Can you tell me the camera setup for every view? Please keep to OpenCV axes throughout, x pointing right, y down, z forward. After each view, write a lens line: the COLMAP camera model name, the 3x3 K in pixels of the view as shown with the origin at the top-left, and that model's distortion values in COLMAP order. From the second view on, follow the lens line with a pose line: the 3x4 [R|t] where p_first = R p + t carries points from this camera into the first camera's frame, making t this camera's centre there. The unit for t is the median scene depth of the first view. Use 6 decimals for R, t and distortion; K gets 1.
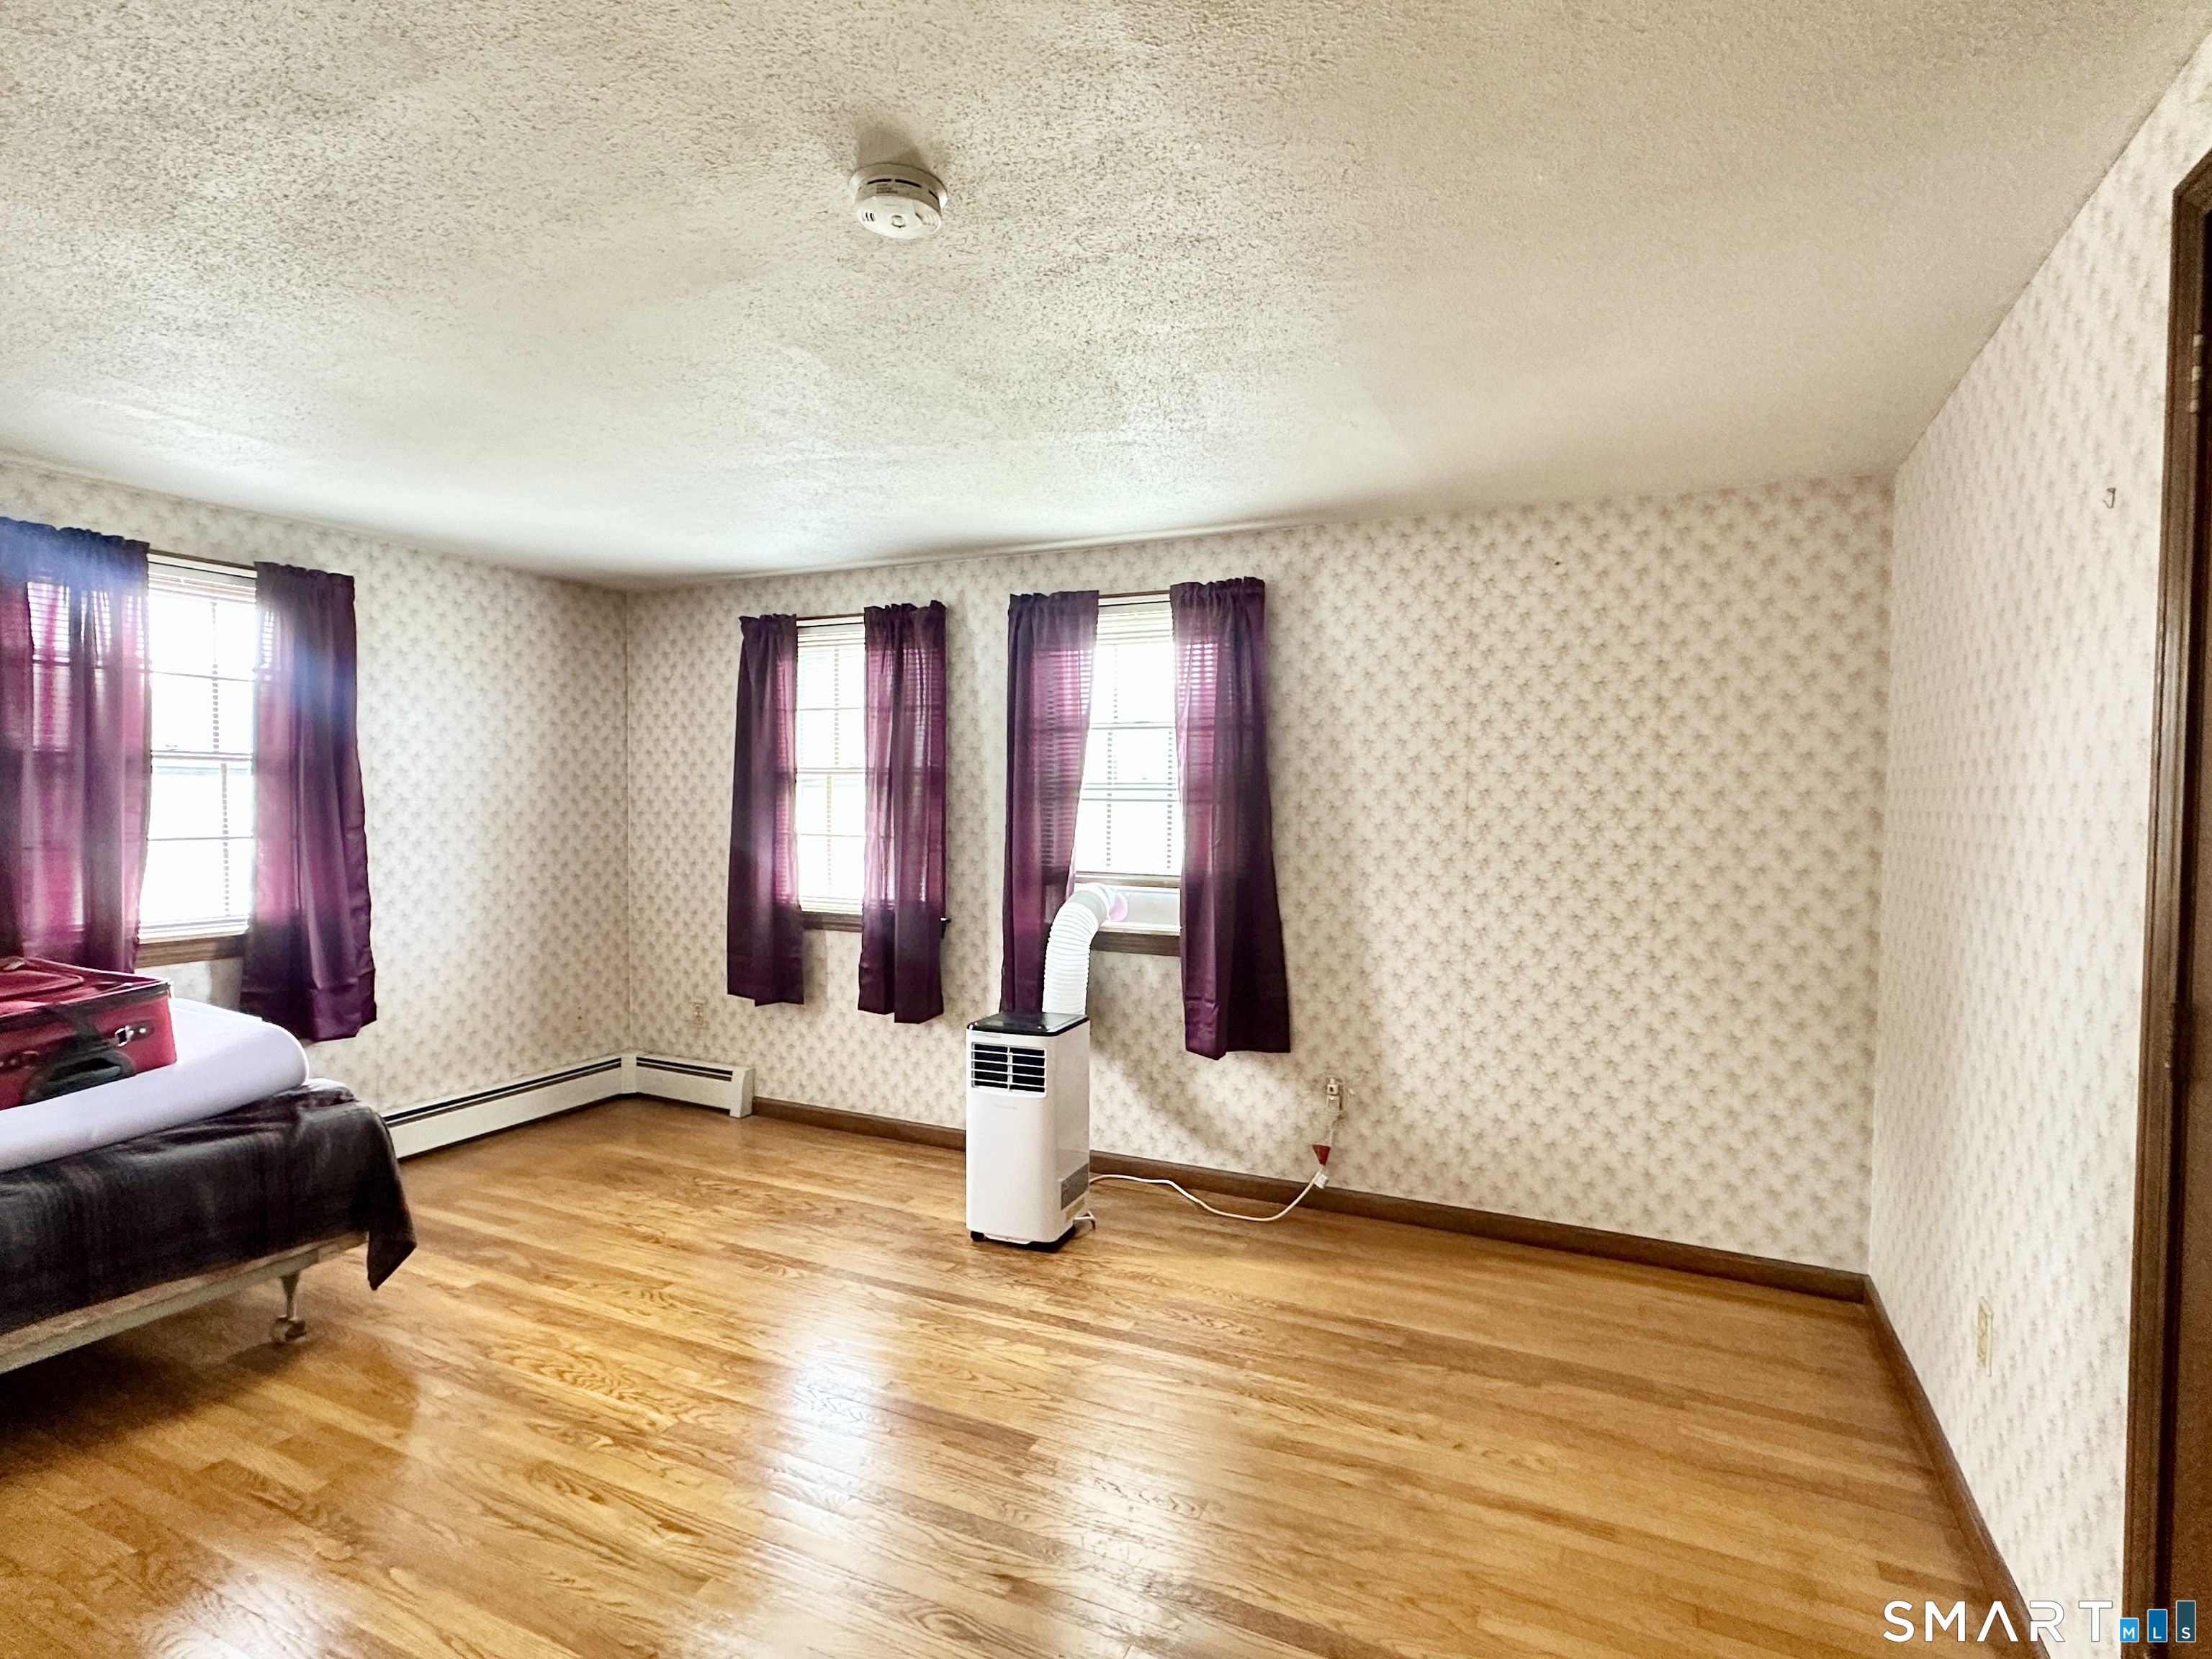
lens RADIAL K [[1124.2, 0, 1106.0], [0, 1124.2, 829.5], [0, 0, 1]] dist [0.003296, 0.000521]
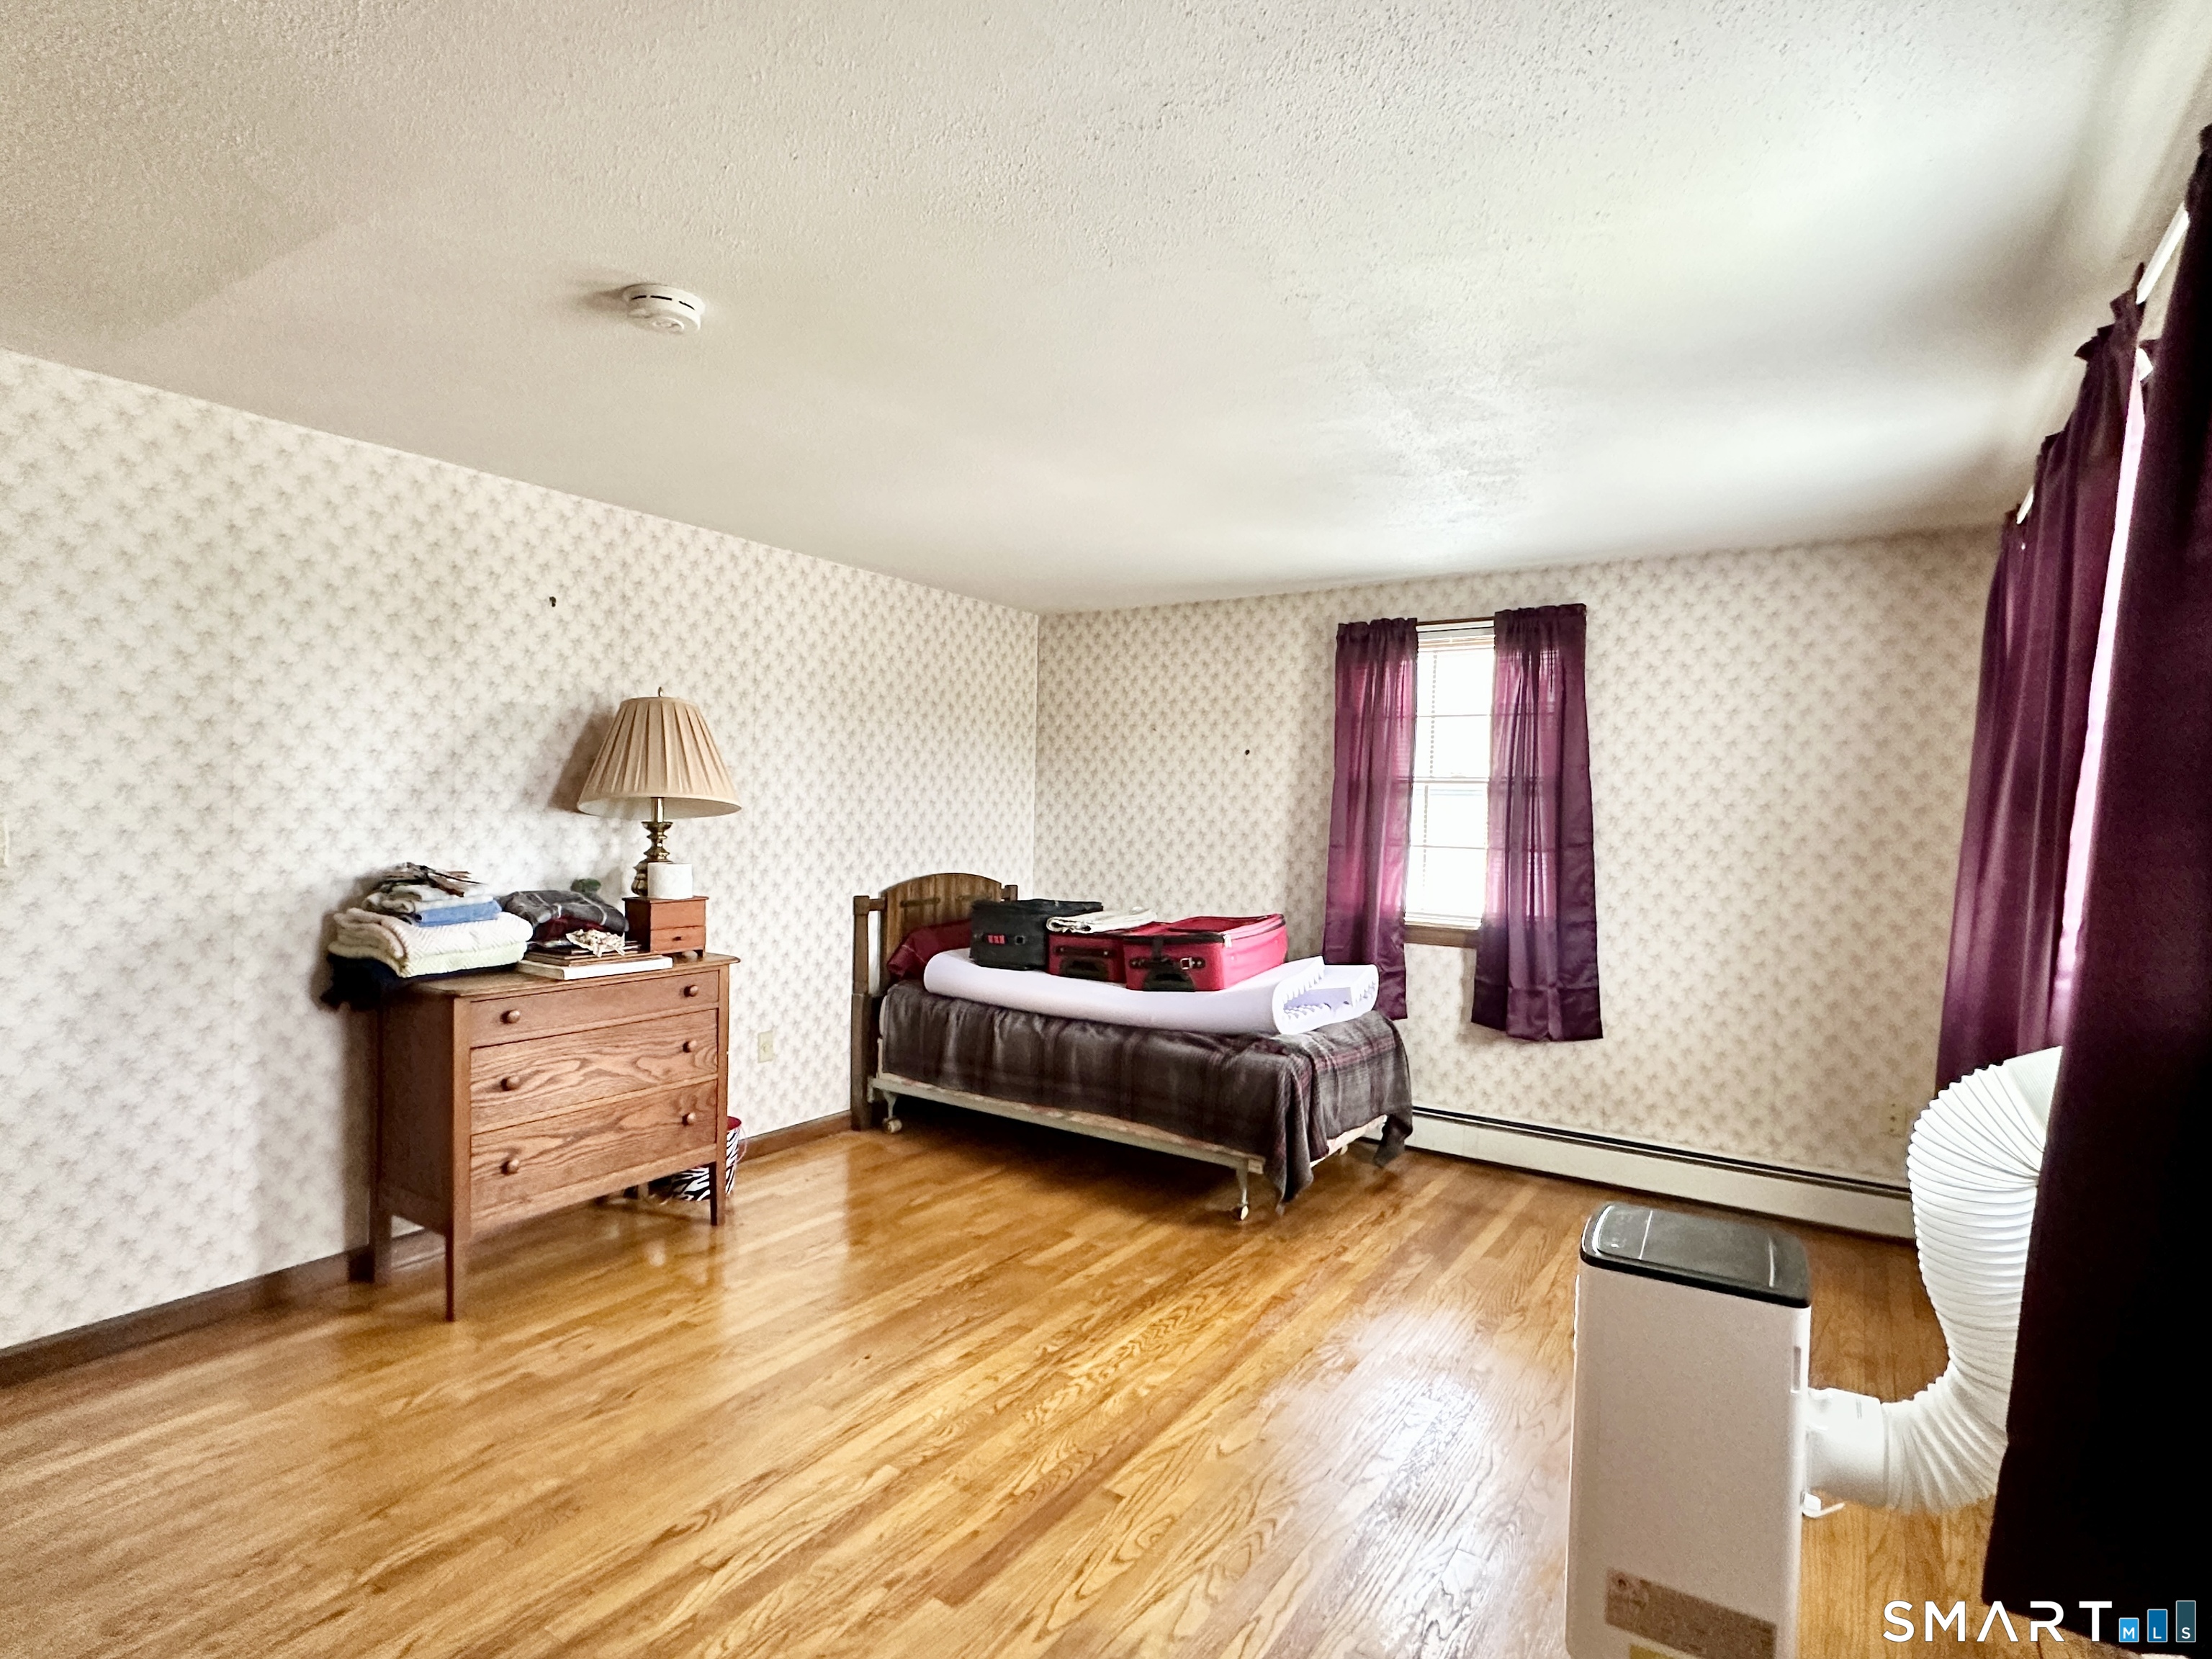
lens RADIAL K [[1124.2, 0, 1106.0], [0, 1124.2, 829.5], [0, 0, 1]] dist [0.003296, 0.000521]
pose [[-0.137638, 0.009433, -0.990438, 0.587834], [-0.052184, 0.998497, 0.016761, -0.014853], [0.989107, 0.053992, -0.136939, 0.998413]]
